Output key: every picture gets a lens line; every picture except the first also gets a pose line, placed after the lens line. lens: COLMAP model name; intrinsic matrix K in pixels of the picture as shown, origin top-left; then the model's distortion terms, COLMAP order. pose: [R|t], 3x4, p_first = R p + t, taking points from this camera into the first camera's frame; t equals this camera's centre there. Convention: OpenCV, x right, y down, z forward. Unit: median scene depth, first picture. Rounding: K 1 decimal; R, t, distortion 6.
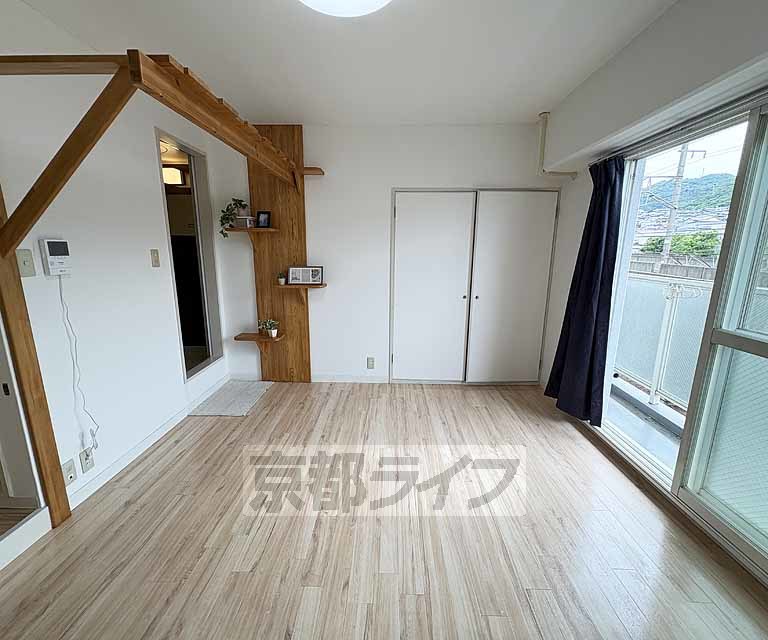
lens RADIAL K [[341.1, 0, 379.0], [0, 341.1, 319.7], [0, 0, 1]] dist [-0.000020, 0.000362]
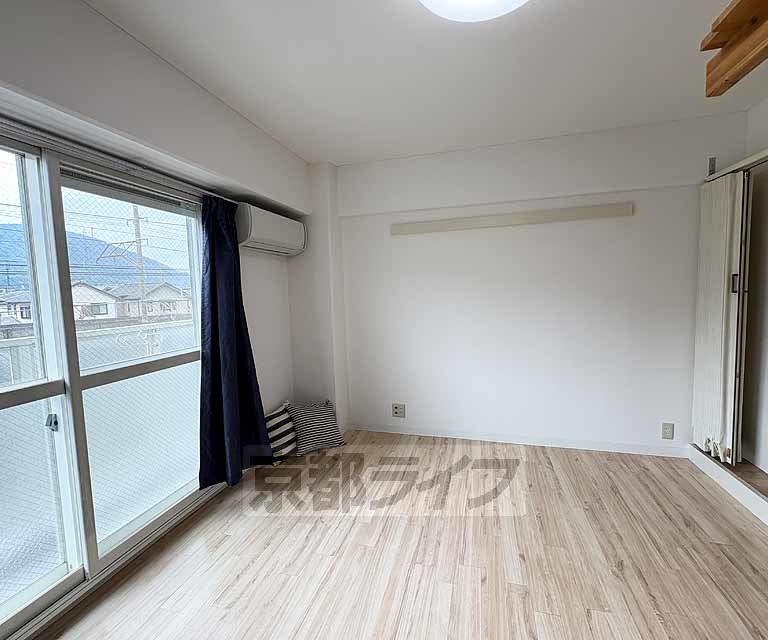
lens RADIAL K [[371.7, 0, 384.3], [0, 371.7, 320.2], [0, 0, 1]] dist [0.007299, 0.001196]
pose [[-0.975059, 0.004975, 0.221890, -0.024399], [0.068723, 0.957384, 0.280524, -0.175148], [-0.211038, 0.288777, -0.933847, 0.876164]]
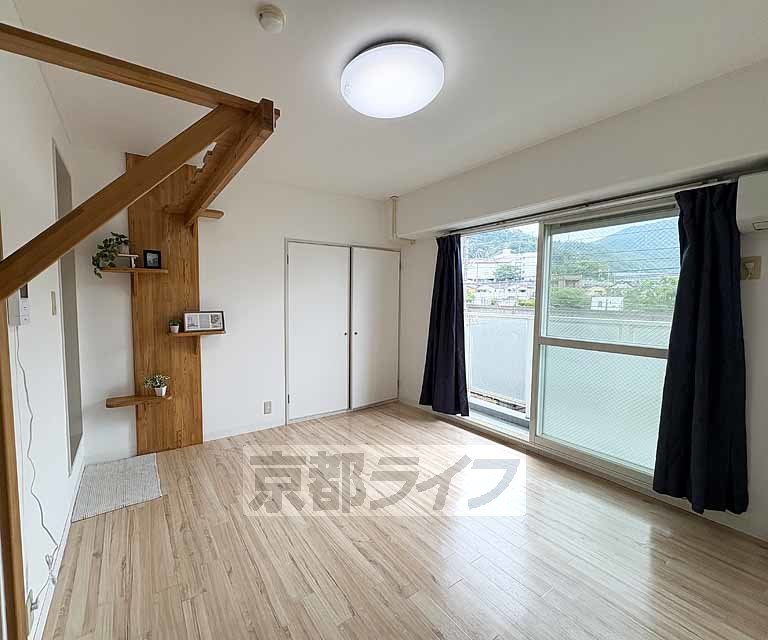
lens RADIAL K [[341.1, 0, 341.3], [0, 341.1, 319.0], [0, 0, 1]] dist [-0.000020, 0.000362]
pose [[0.831137, -0.039288, 0.554679, -0.426181], [0.115359, 0.987982, -0.102877, 0.001290], [-0.543971, 0.149492, 0.825680, 0.043832]]
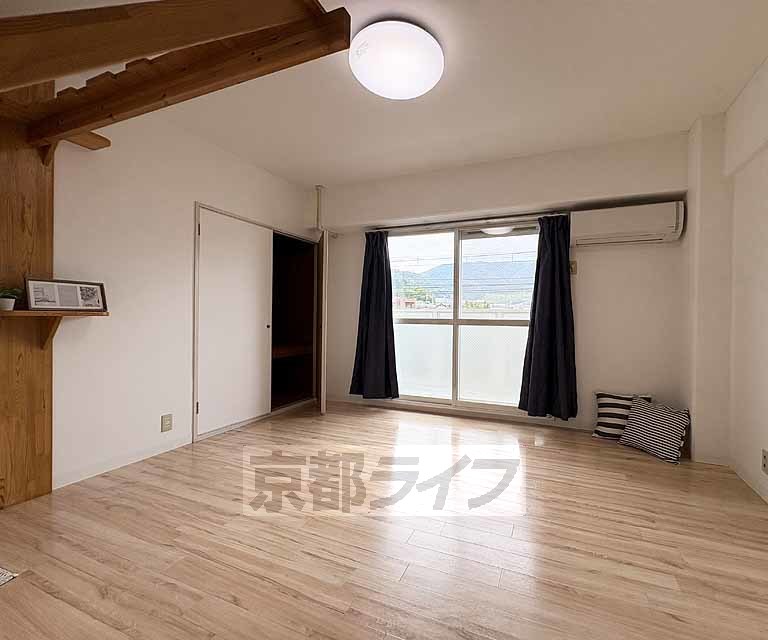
lens RADIAL K [[340.3, 0, 427.6], [0, 340.3, 318.4], [0, 0, 1]] dist [0.000376, -0.000172]
pose [[0.325410, -0.005160, 0.945559, -0.585631], [0.183541, 0.981311, -0.057810, 0.059935], [-0.927589, 0.192361, 0.320275, 0.240639]]
